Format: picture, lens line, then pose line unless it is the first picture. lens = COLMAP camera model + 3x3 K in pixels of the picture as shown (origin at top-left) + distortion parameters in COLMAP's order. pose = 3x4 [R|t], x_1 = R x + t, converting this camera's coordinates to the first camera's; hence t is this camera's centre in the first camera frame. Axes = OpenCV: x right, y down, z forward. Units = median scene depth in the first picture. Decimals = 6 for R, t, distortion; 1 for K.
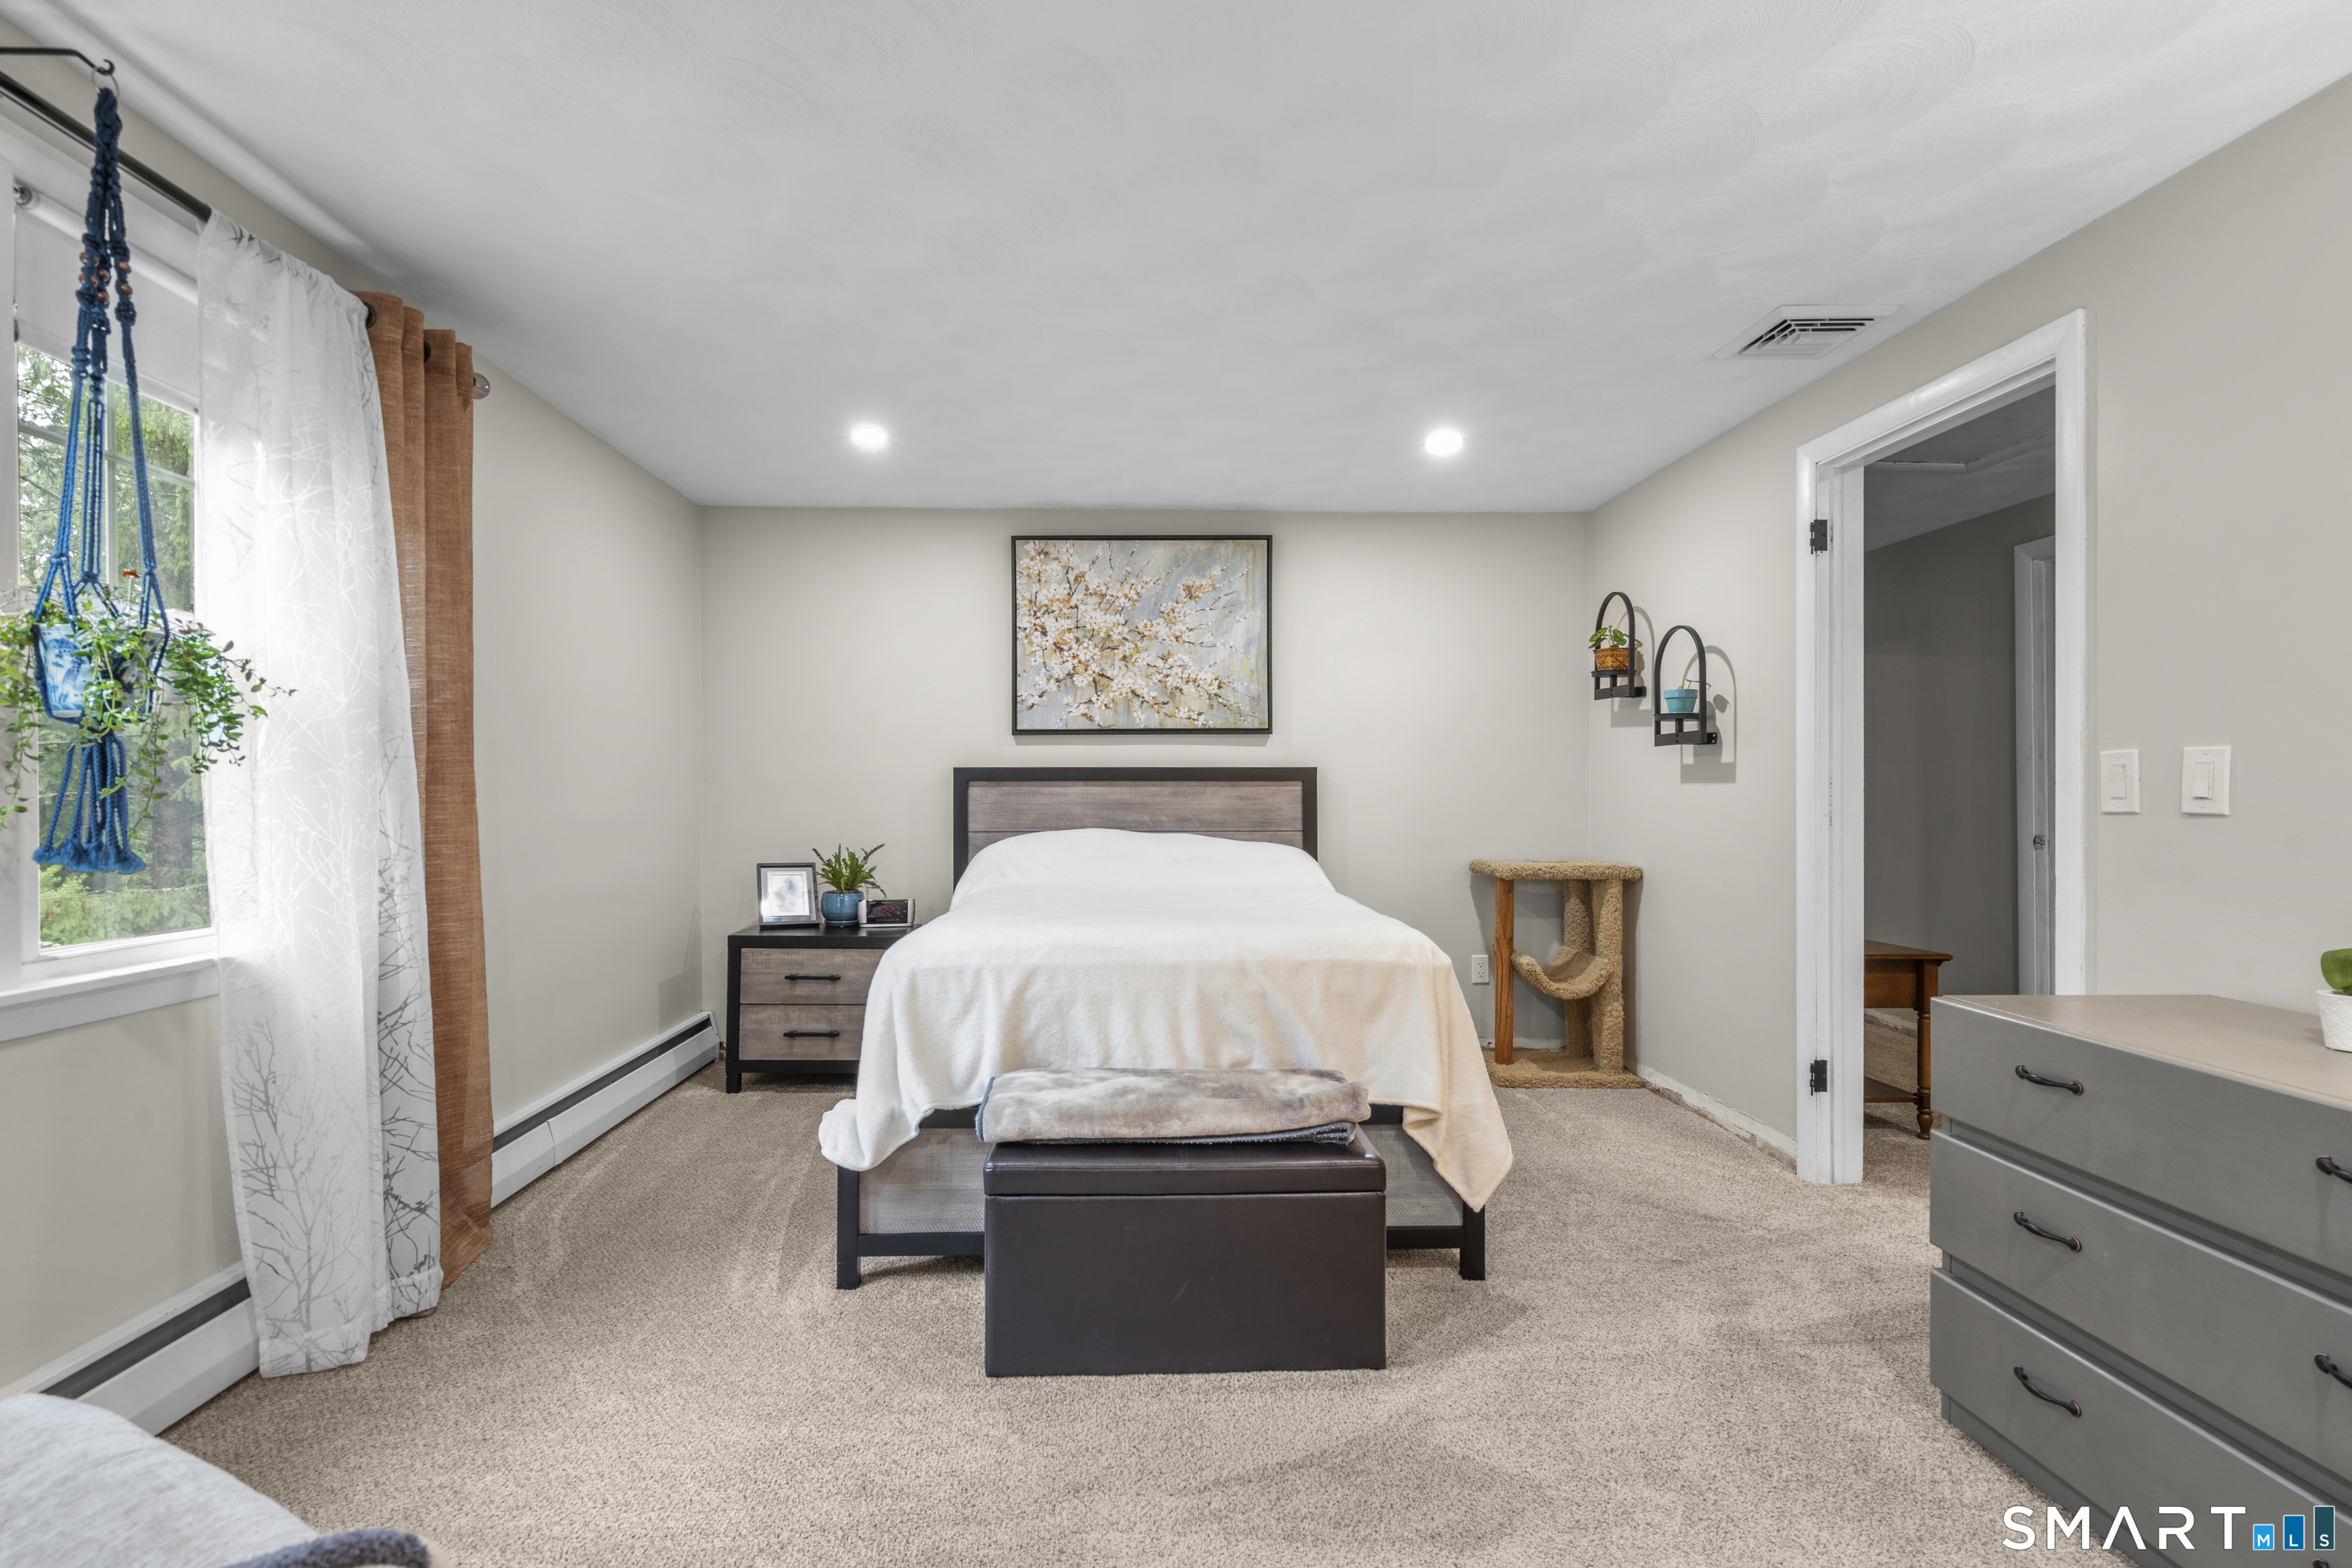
lens RADIAL K [[1061.4, 0, 1173.1], [0, 1061.4, 784.6], [0, 0, 1]] dist [-0.002454, 0.001343]
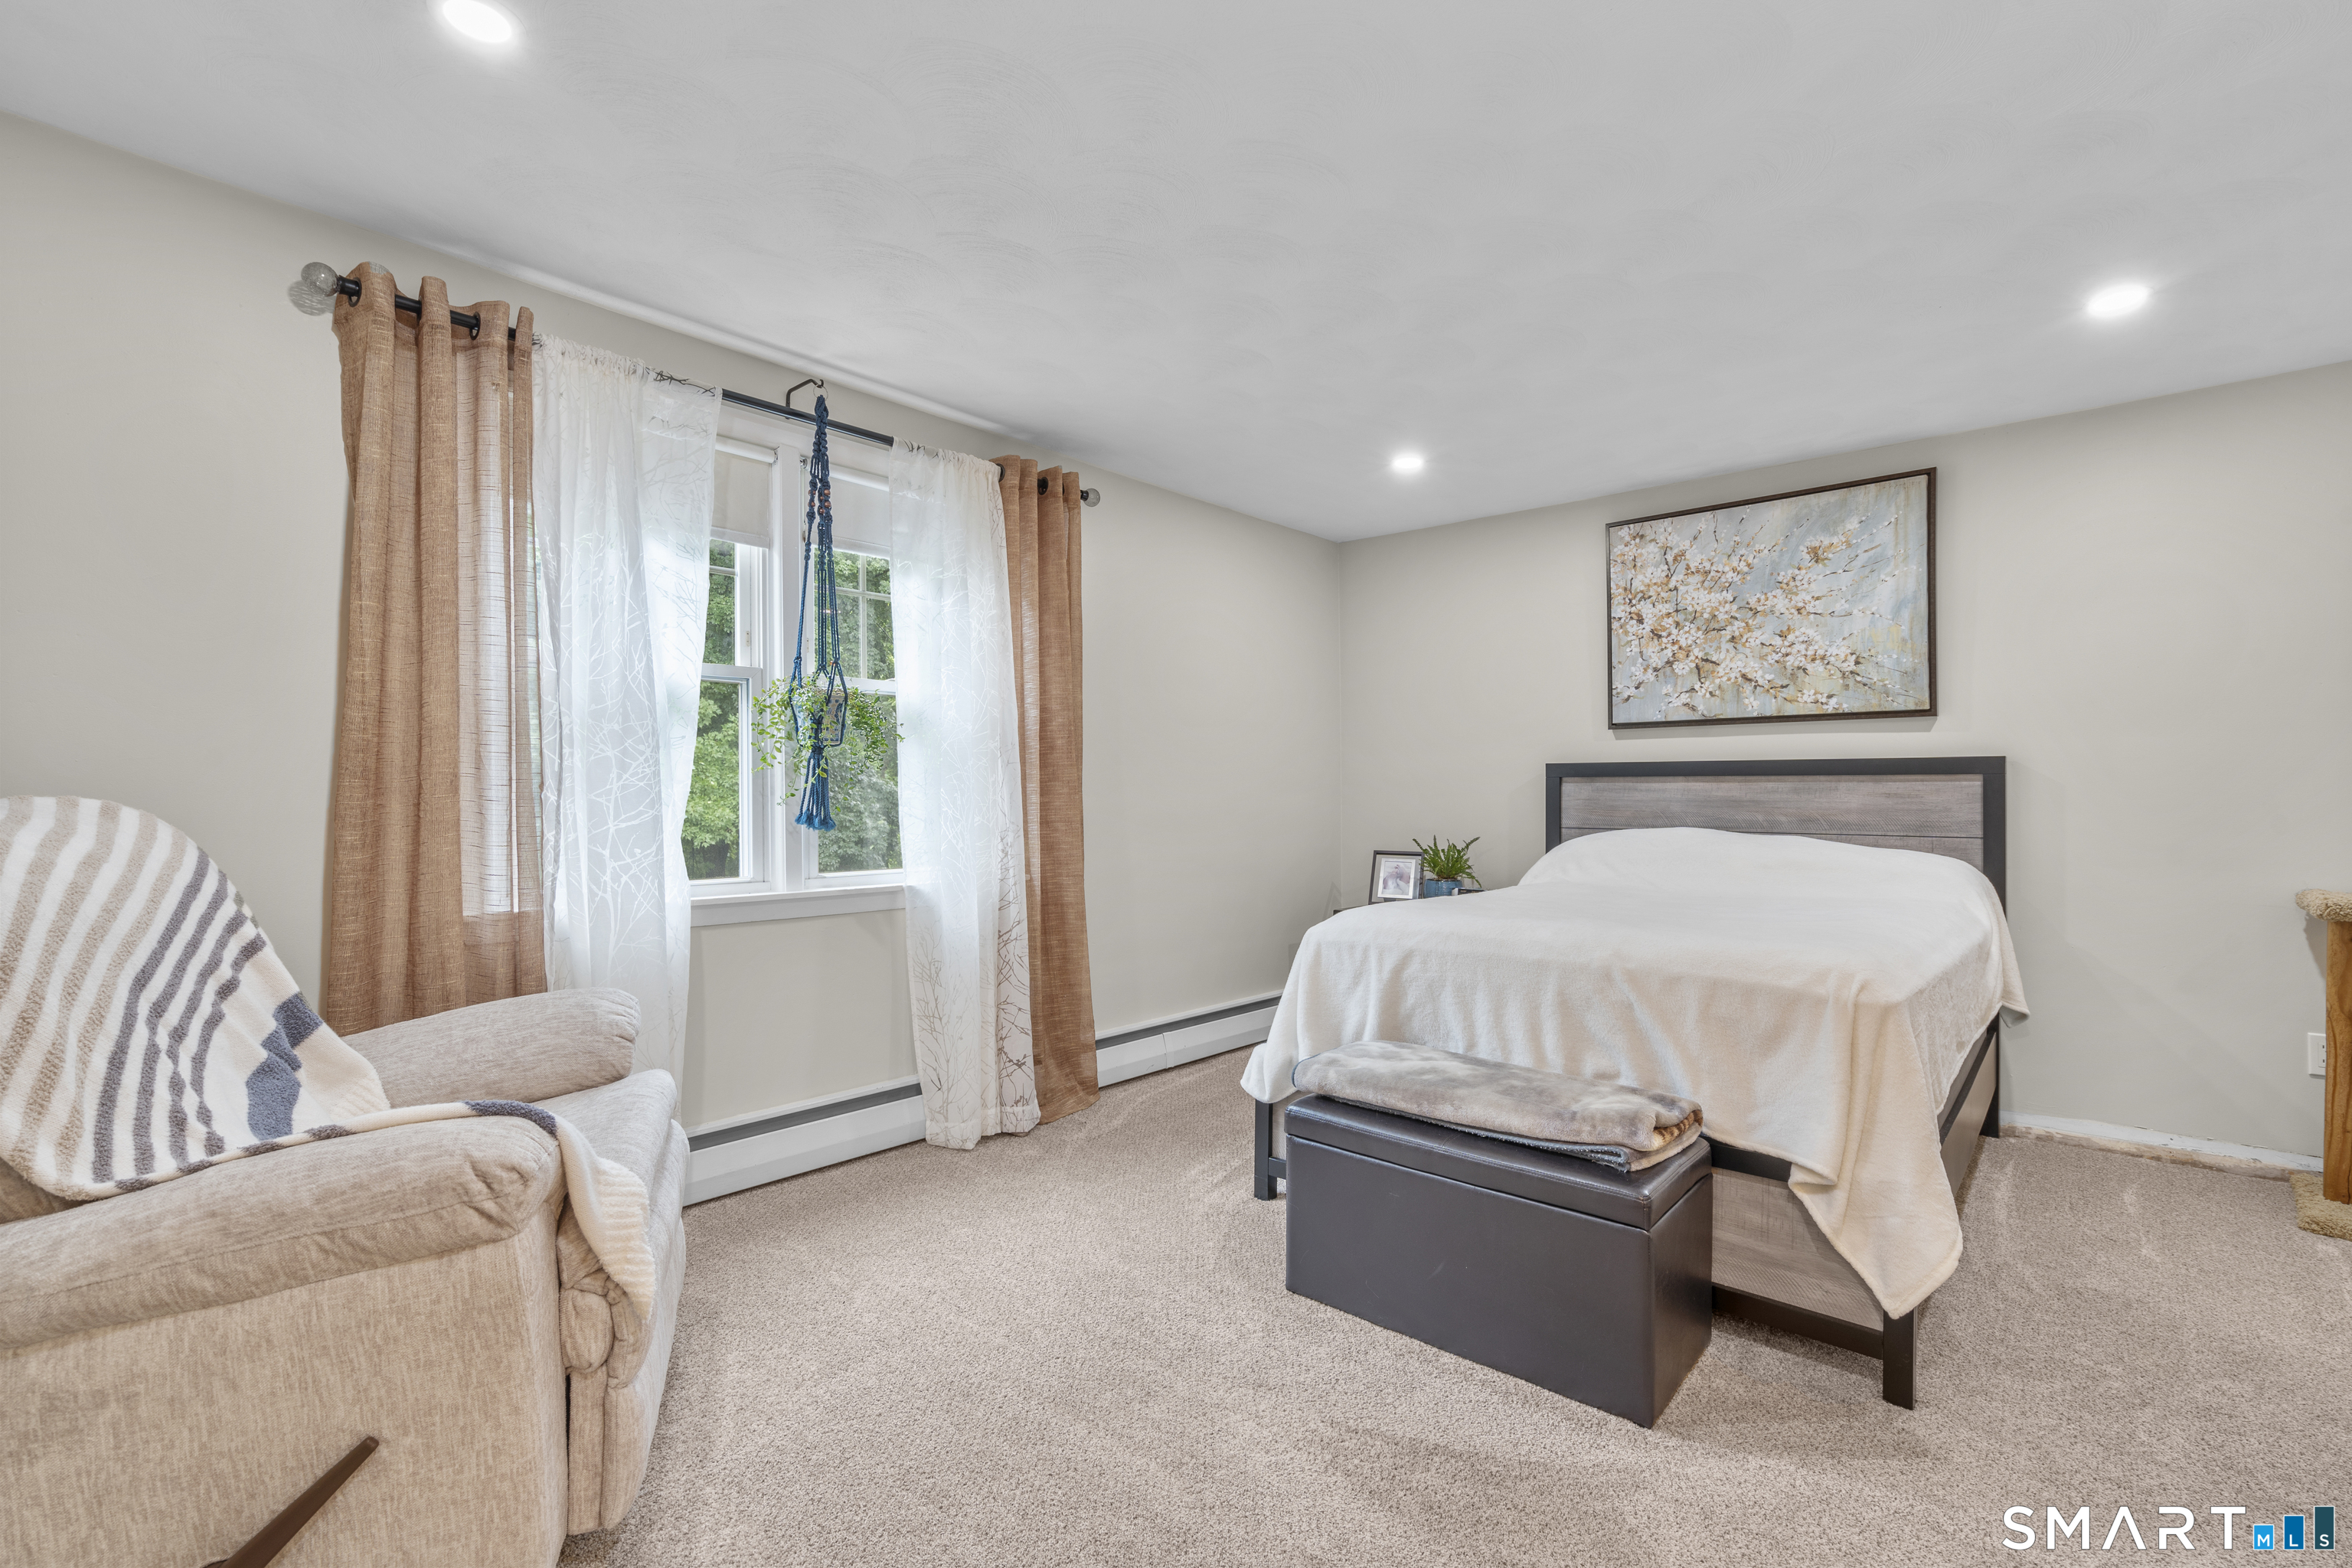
lens RADIAL K [[1061.4, 0, 1218.8], [0, 1061.4, 795.0], [0, 0, 1]] dist [-0.002454, 0.001343]
pose [[0.733427, 0.004052, -0.679756, 0.455369], [0.002981, 0.999953, 0.009178, 0.005881], [0.679762, -0.008758, 0.733381, 0.085709]]
